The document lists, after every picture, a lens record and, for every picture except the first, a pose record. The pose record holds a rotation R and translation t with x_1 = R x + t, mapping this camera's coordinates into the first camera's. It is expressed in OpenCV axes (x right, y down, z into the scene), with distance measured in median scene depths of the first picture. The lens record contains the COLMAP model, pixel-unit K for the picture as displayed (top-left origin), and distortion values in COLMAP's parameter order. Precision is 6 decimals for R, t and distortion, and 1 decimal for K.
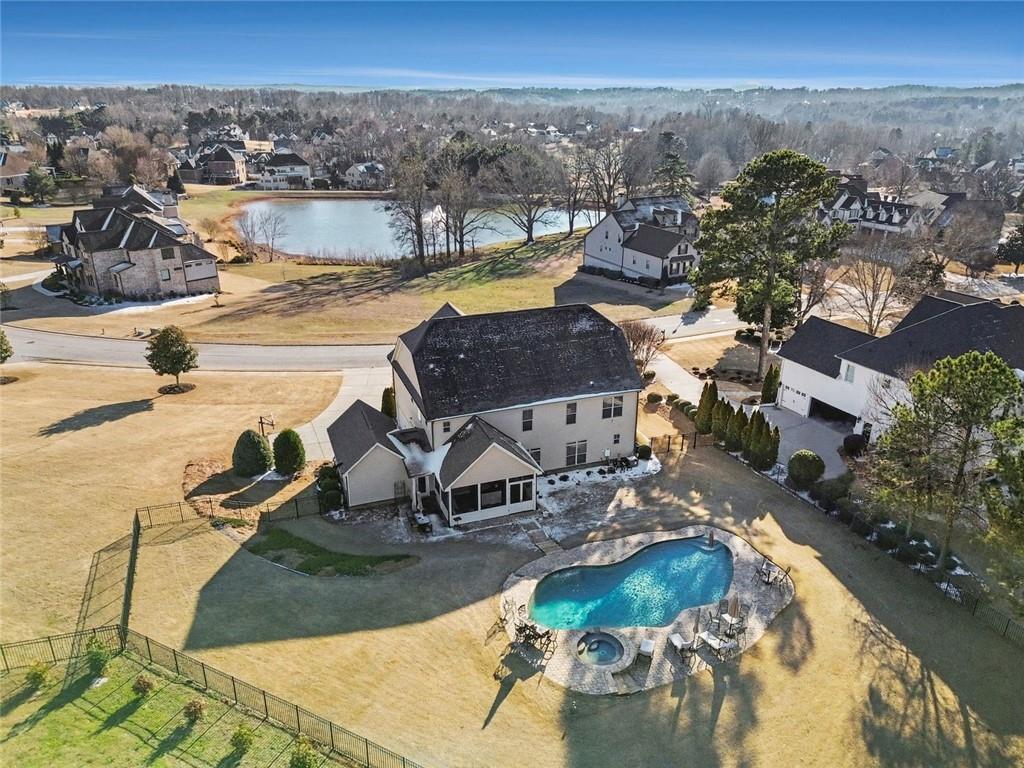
lens RADIAL K [[690.7, 0, 512.4], [0, 690.7, 385.6], [0, 0, 1]] dist [0.051140, -0.032265]
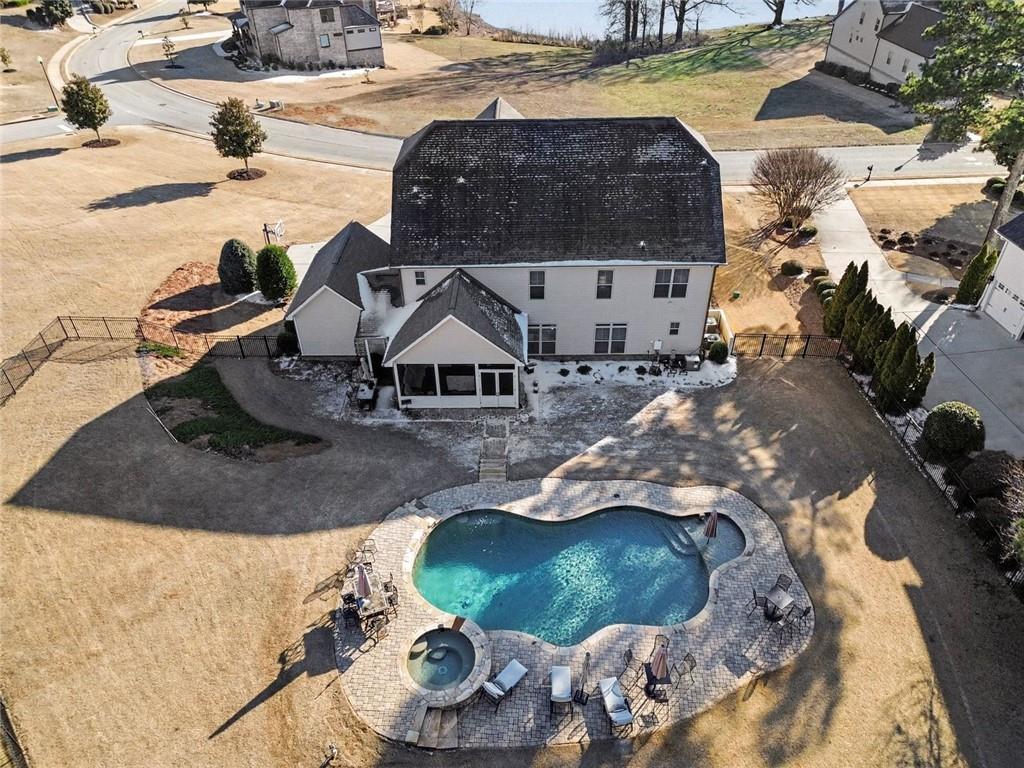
lens RADIAL K [[690.7, 0, 510.3], [0, 690.7, 385.9], [0, 0, 1]] dist [0.051140, -0.032265]
pose [[0.937428, 0.203669, -0.282396, 0.205092], [-0.119188, 0.949776, 0.289345, -0.050705], [0.327143, -0.237582, 0.914621, 0.290019]]
